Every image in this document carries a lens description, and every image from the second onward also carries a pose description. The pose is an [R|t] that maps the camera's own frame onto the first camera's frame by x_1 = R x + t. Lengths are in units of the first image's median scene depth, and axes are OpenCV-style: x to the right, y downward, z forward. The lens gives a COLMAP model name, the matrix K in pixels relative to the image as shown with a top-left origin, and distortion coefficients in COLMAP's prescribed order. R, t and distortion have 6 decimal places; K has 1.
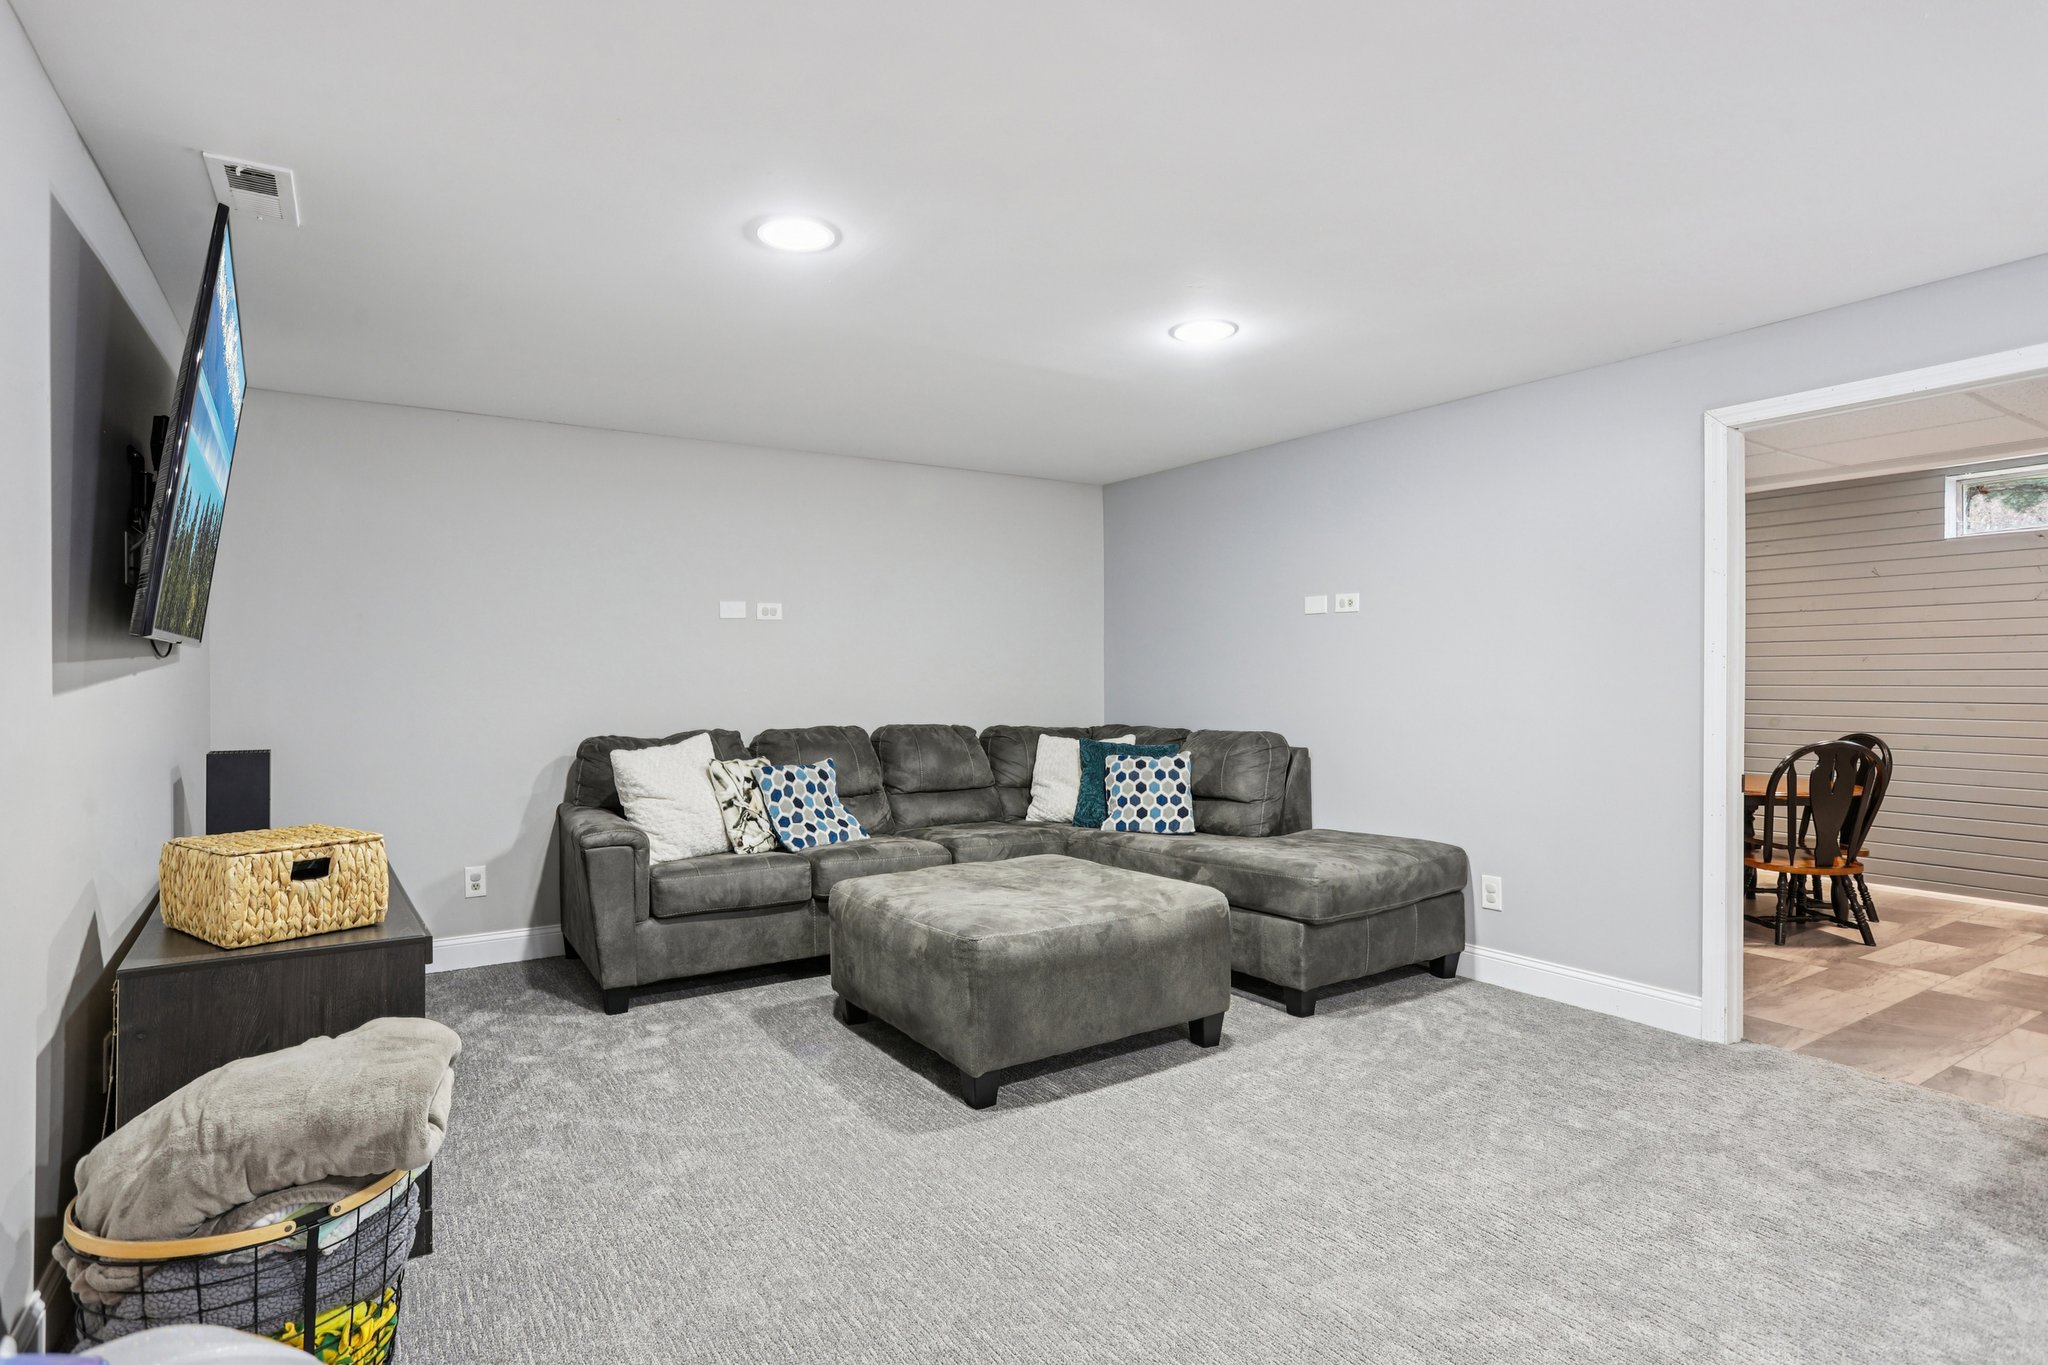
lens RADIAL K [[1039.7, 0, 999.2], [0, 1039.7, 693.5], [0, 0, 1]] dist [-0.061682, 0.029881]
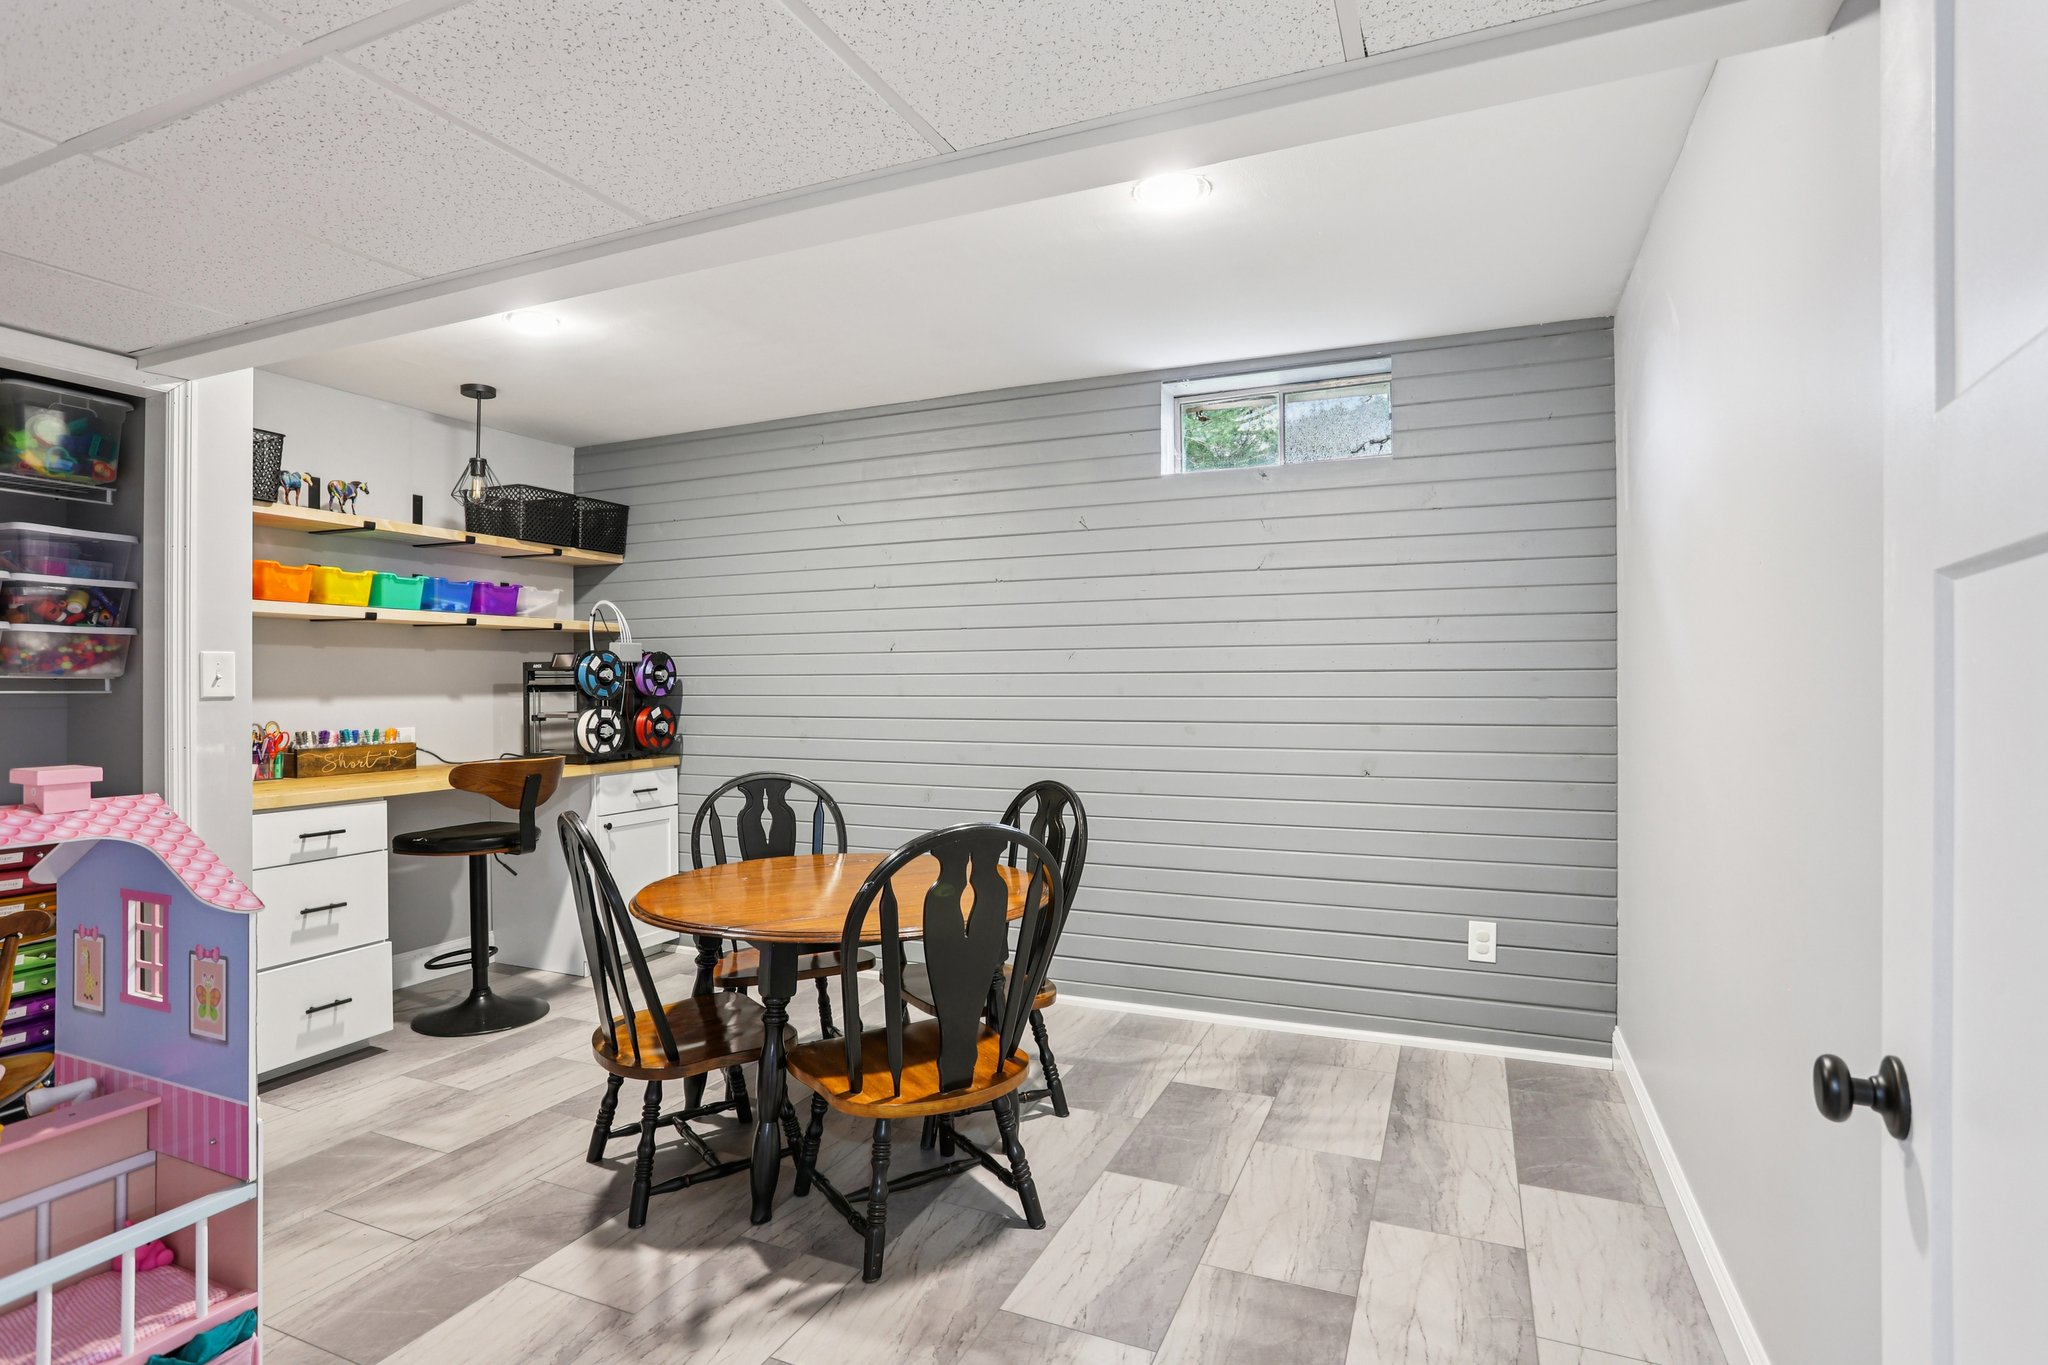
lens RADIAL K [[1039.7, 0, 1013.3], [0, 1039.7, 681.9], [0, 0, 1]] dist [-0.061682, 0.029881]
pose [[0.828506, 0.004849, 0.559959, 1.384559], [-0.001590, 0.999979, -0.006306, -0.039561], [-0.559978, 0.004334, 0.828496, 1.421868]]
